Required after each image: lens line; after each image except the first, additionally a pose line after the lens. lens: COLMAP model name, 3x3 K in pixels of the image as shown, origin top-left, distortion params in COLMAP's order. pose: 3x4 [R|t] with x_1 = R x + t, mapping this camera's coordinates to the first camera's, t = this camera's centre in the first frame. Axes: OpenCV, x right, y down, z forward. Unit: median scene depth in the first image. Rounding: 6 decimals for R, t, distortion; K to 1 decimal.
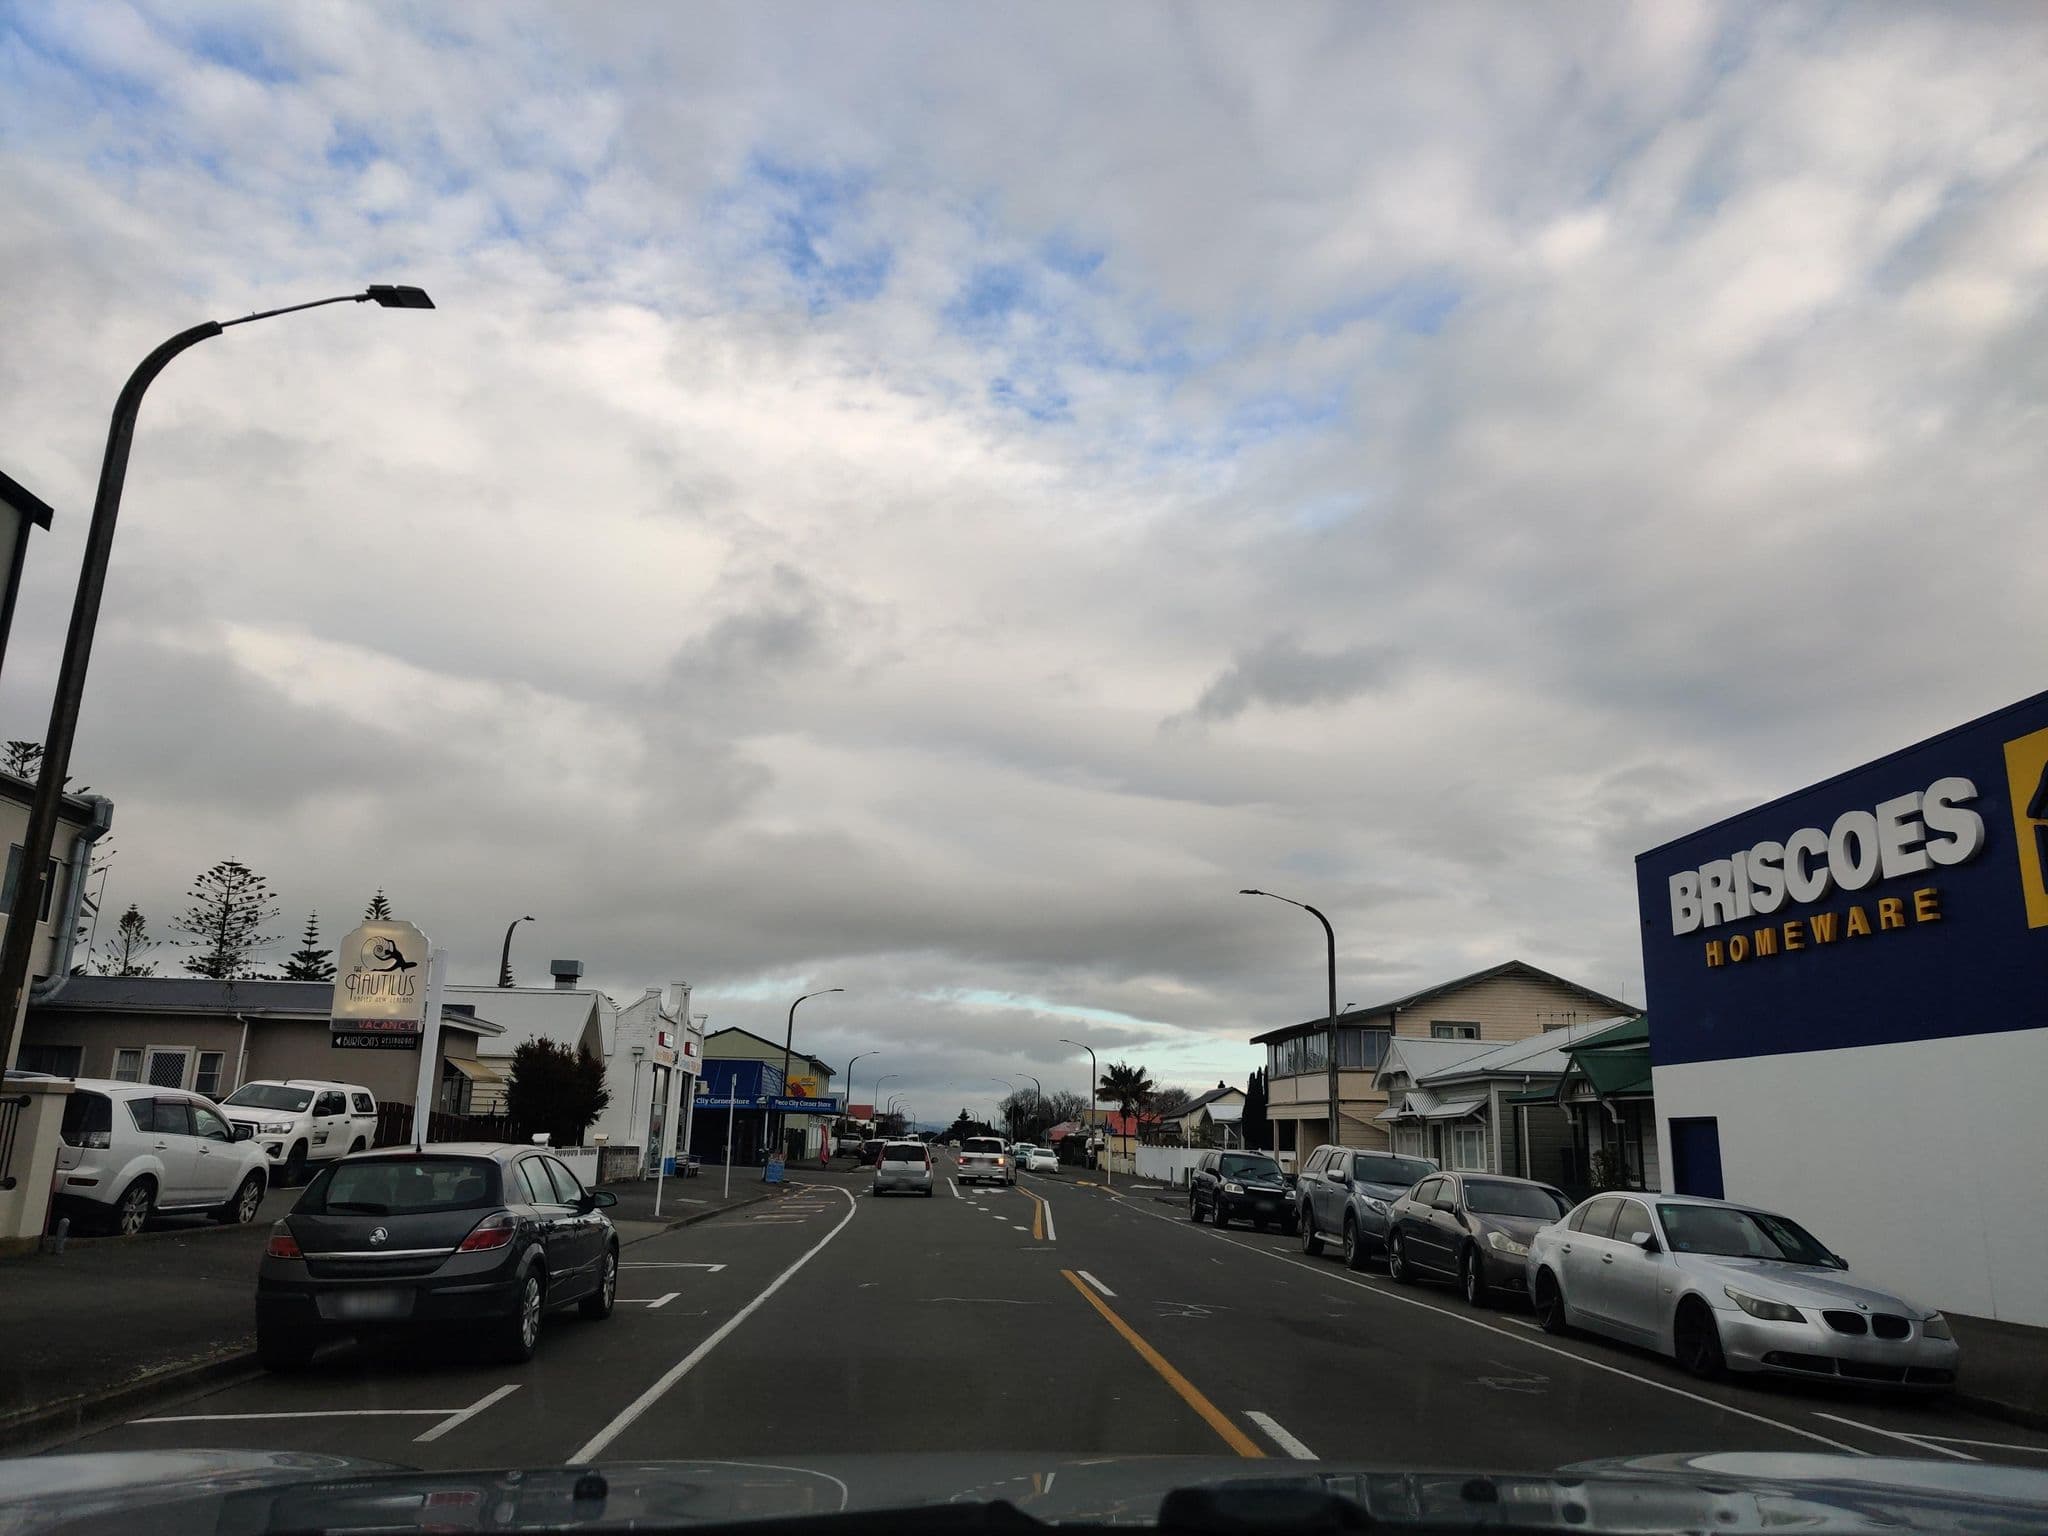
lens RADIAL K [[1438.7, 0, 1075.8], [0, 1438.7, 765.6], [0, 0, 1]] dist [0.039648, -0.063702]
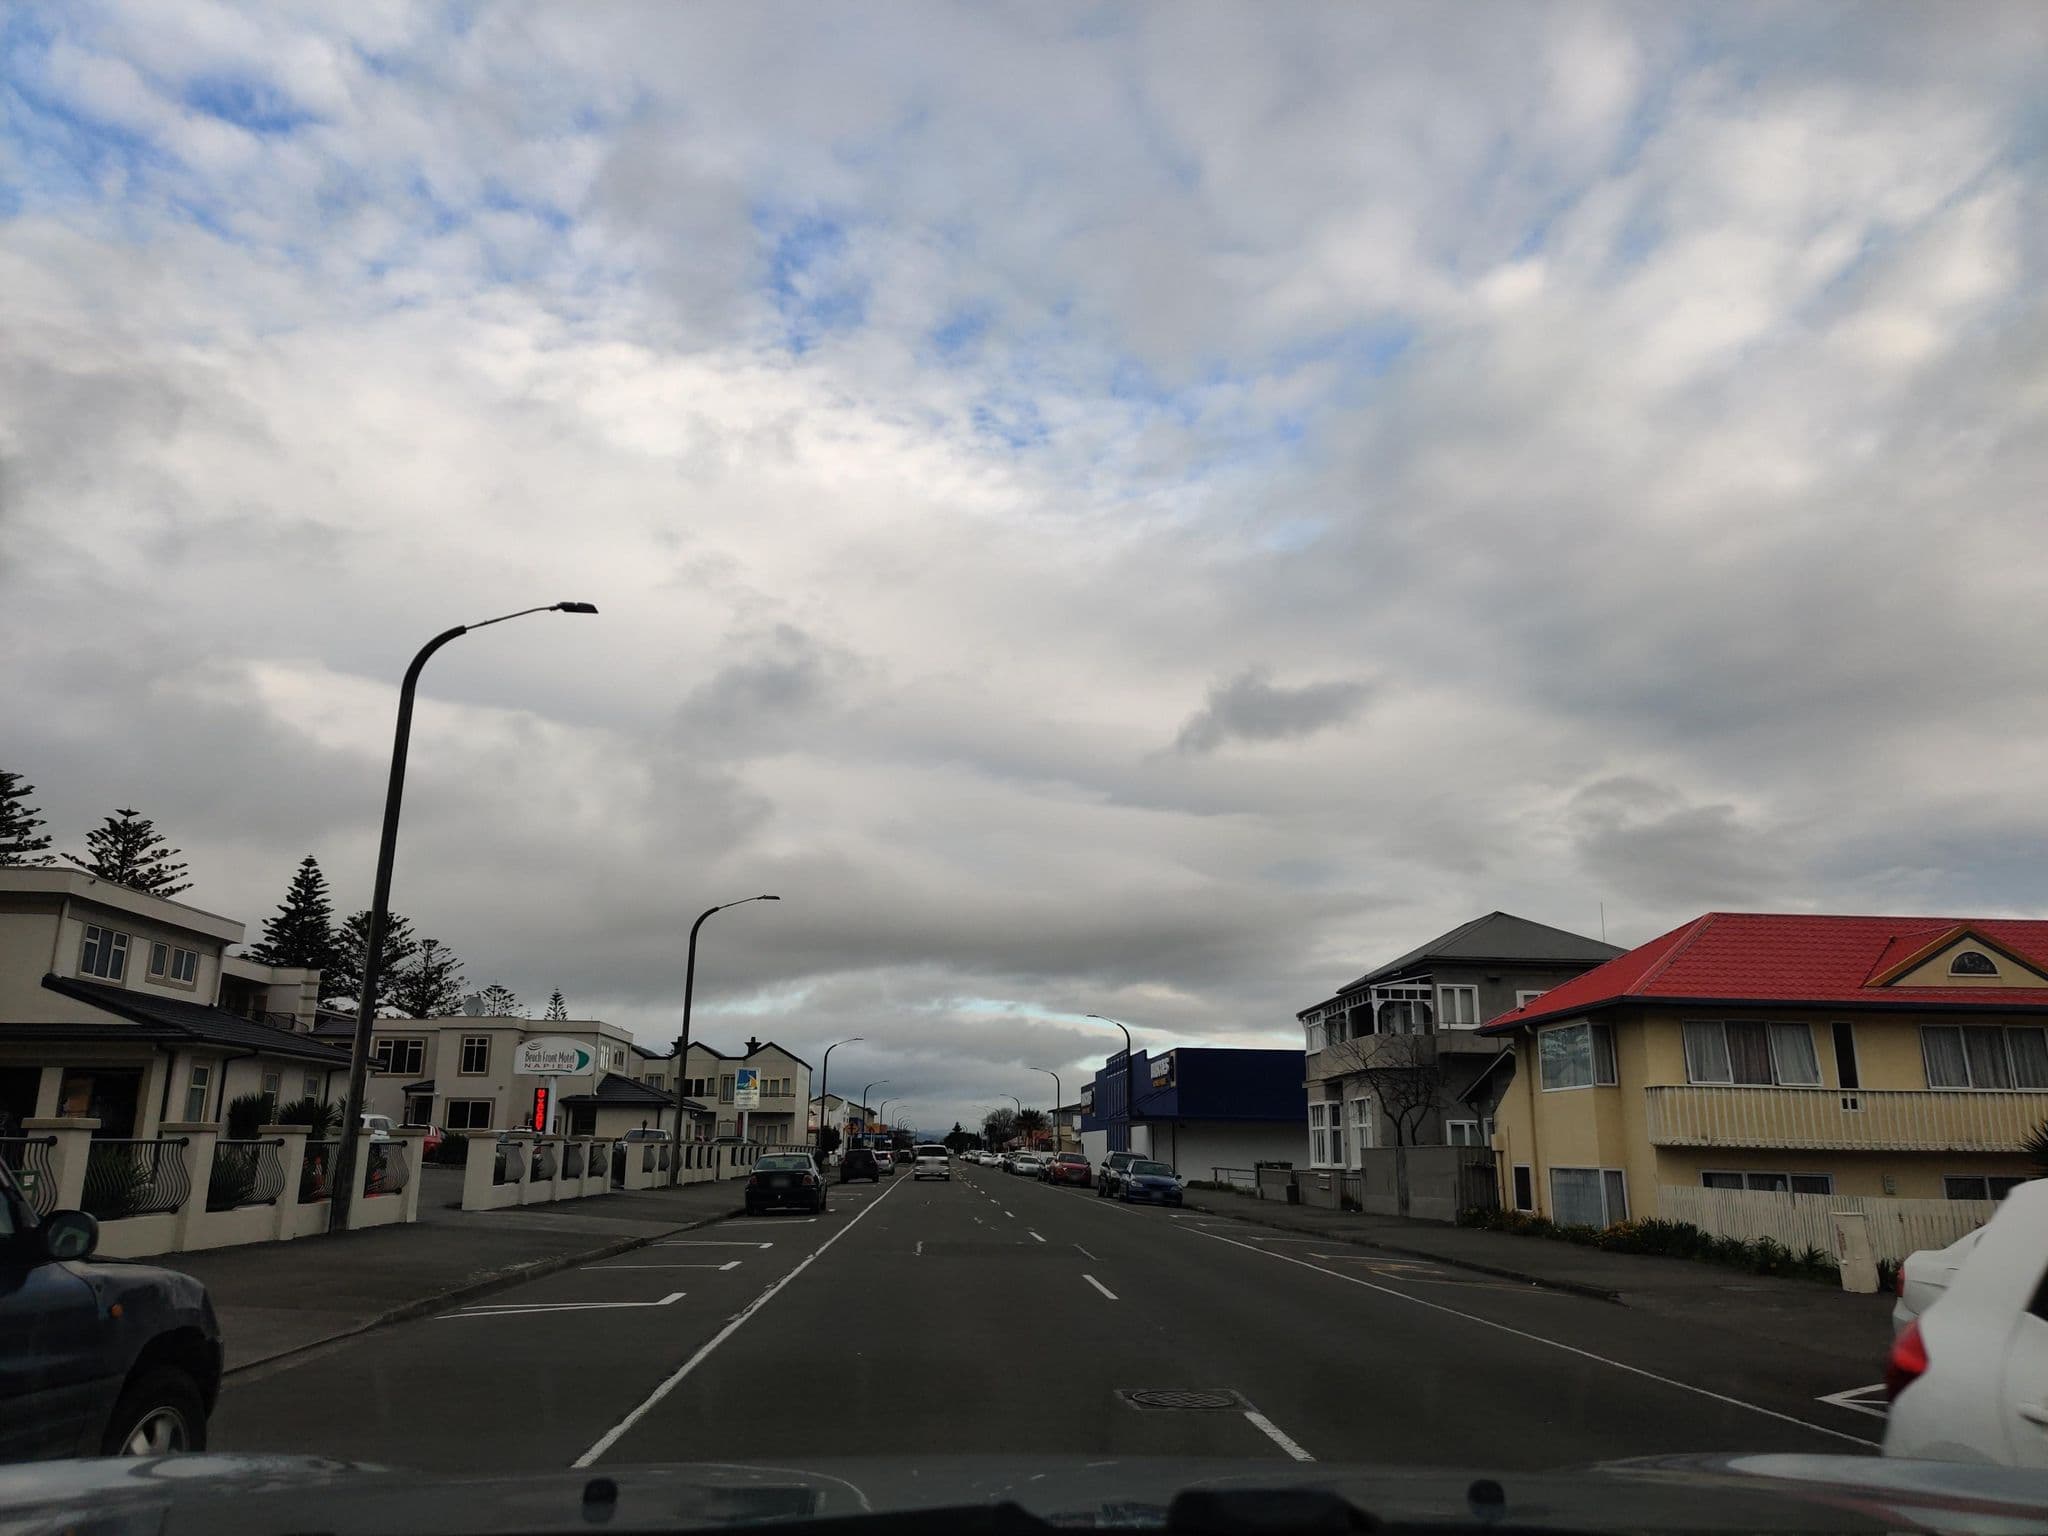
lens RADIAL K [[1523.7, 0, 1027.3], [0, 1523.7, 774.5], [0, 0, 1]] dist [0.048596, -0.081093]
pose [[0.999425, -0.020769, -0.026811, 0.008739], [0.021051, 0.999726, 0.010279, -0.020116], [0.026590, -0.010837, 0.999588, -0.107087]]
